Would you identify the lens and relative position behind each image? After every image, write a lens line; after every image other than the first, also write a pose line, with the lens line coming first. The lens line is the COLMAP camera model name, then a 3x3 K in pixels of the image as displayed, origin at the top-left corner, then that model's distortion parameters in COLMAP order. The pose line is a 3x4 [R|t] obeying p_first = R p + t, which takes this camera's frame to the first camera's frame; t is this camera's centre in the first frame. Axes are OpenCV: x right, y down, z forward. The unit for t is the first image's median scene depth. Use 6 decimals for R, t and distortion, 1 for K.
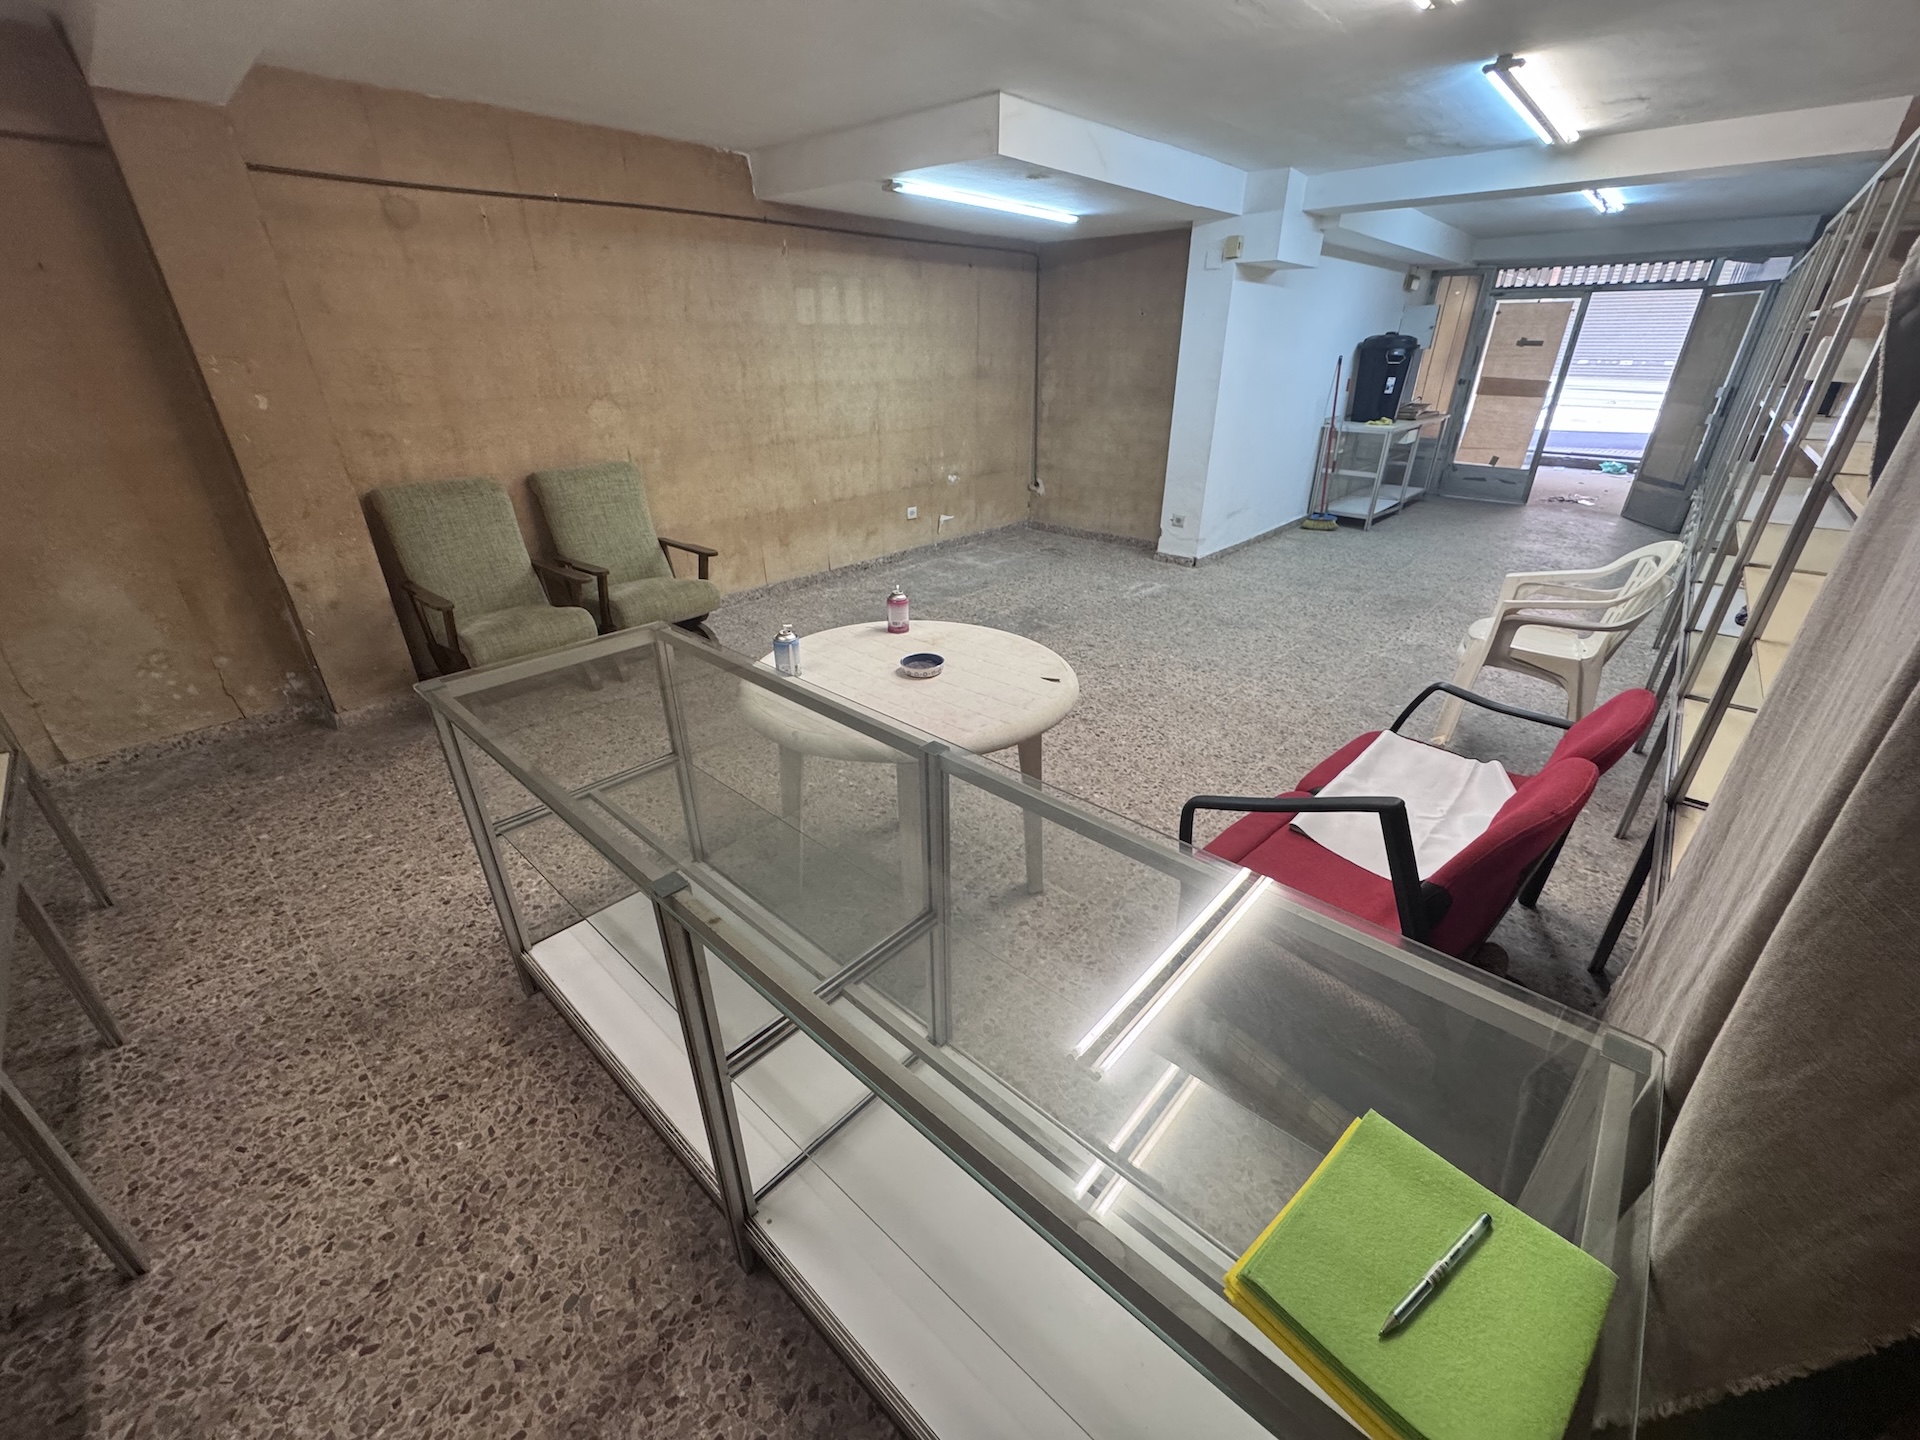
lens RADIAL K [[766.4, 0, 962.7], [0, 766.4, 714.8], [0, 0, 1]] dist [-0.005956, 0.001172]
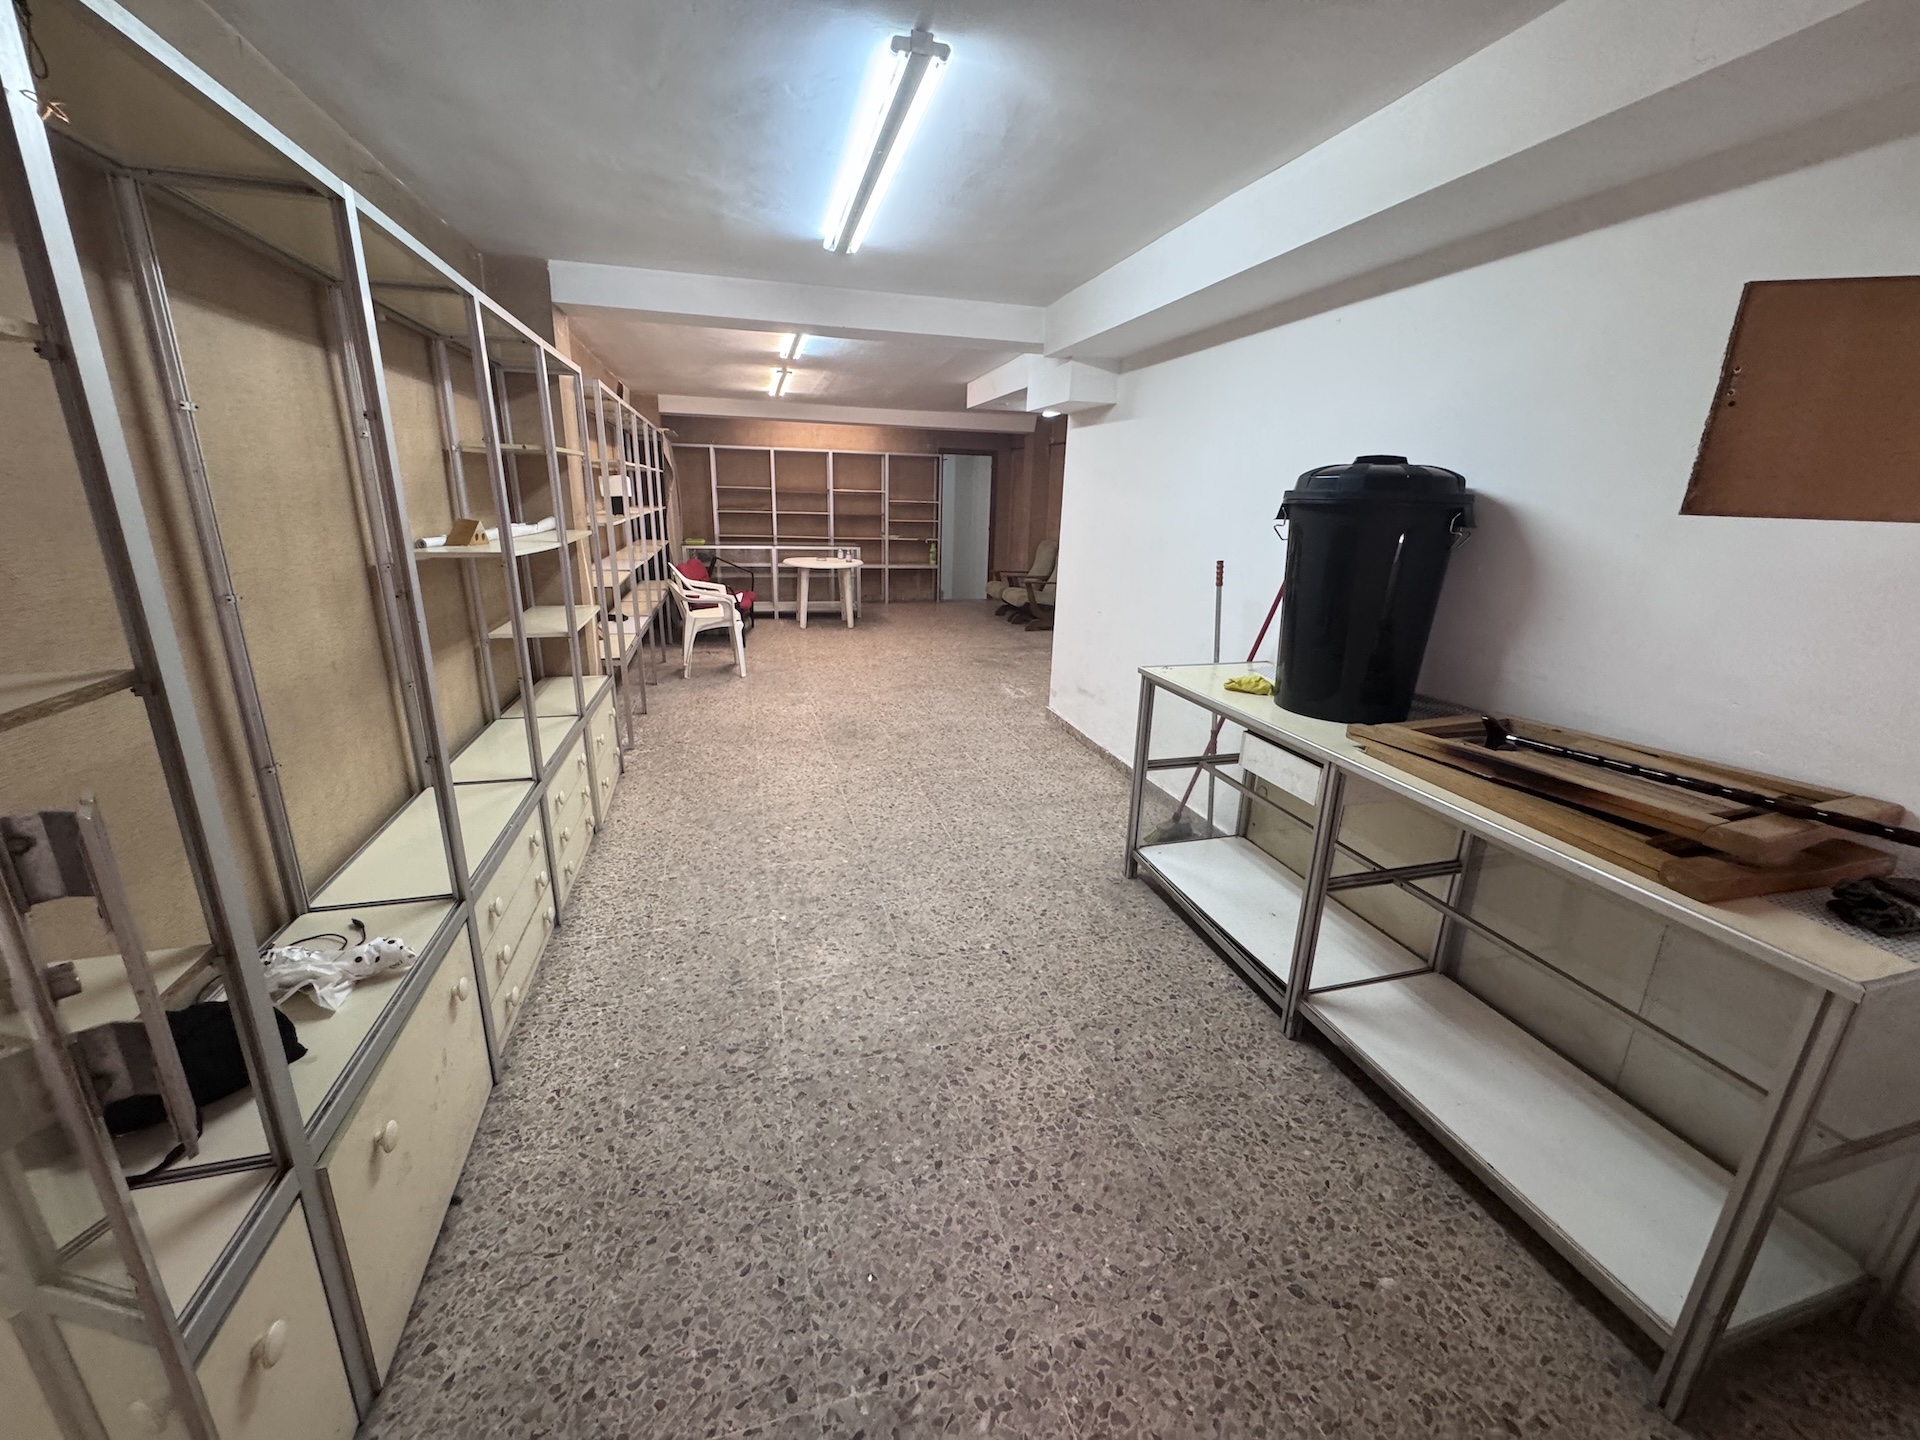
lens RADIAL K [[766.4, 0, 962.7], [0, 766.4, 714.8], [0, 0, 1]] dist [-0.005956, 0.001172]
pose [[-0.531747, 0.220024, -0.817823, 1.331688], [-0.393105, 0.791210, 0.468460, -0.701048], [0.750142, 0.570593, -0.334232, 1.462132]]
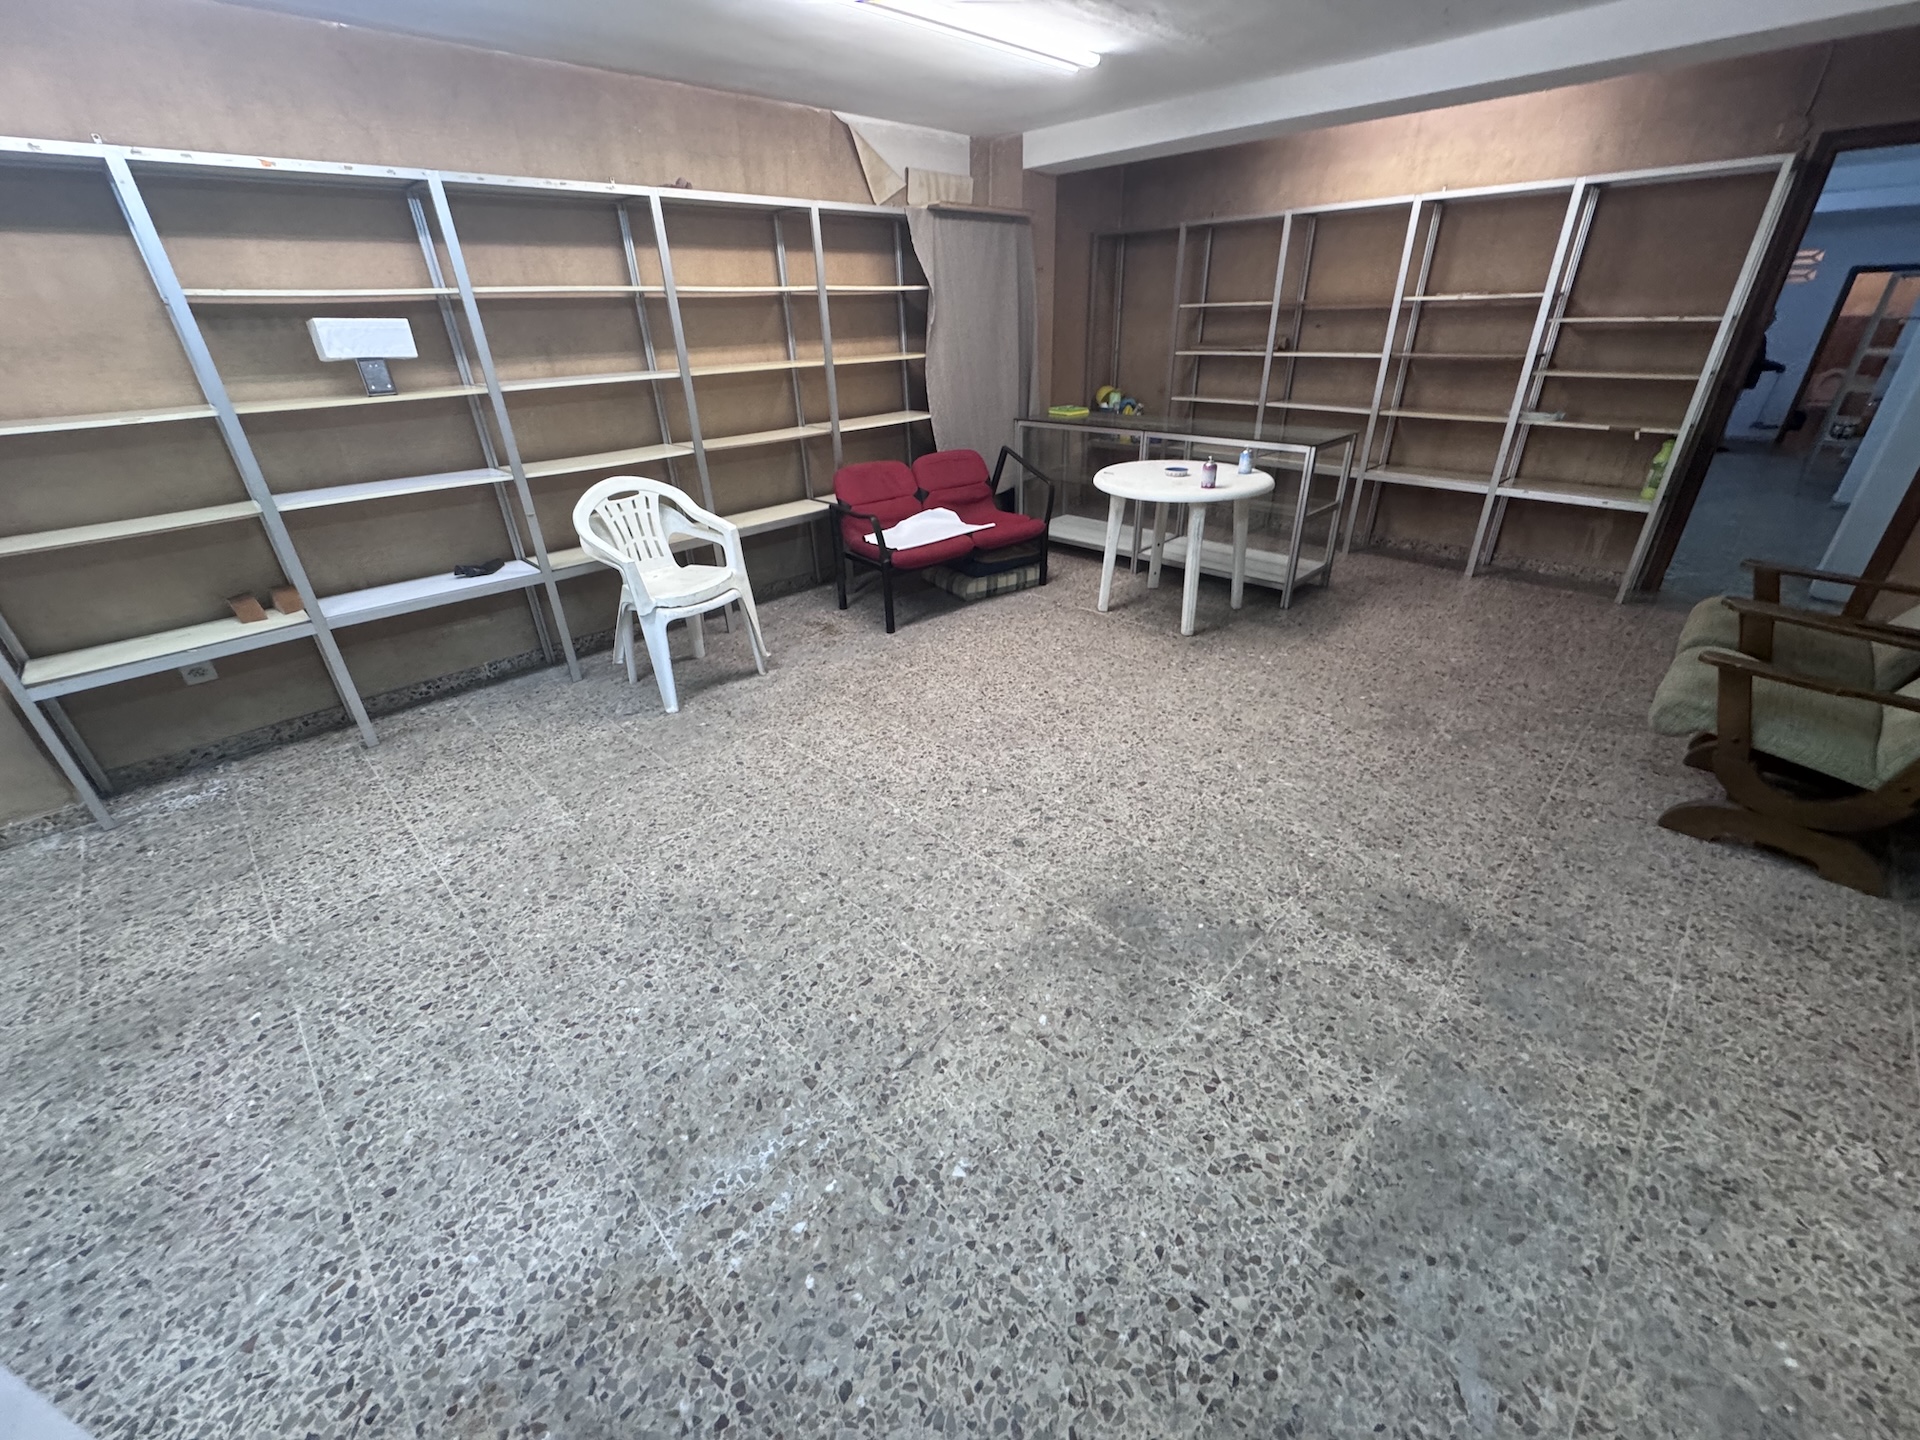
lens RADIAL K [[766.4, 0, 962.7], [0, 766.4, 714.8], [0, 0, 1]] dist [-0.005956, 0.001172]
pose [[-0.998117, -0.000631, 0.061331, 0.152863], [0.048981, 0.593656, 0.803227, -0.534131], [-0.036917, 0.804719, -0.592507, 1.112238]]
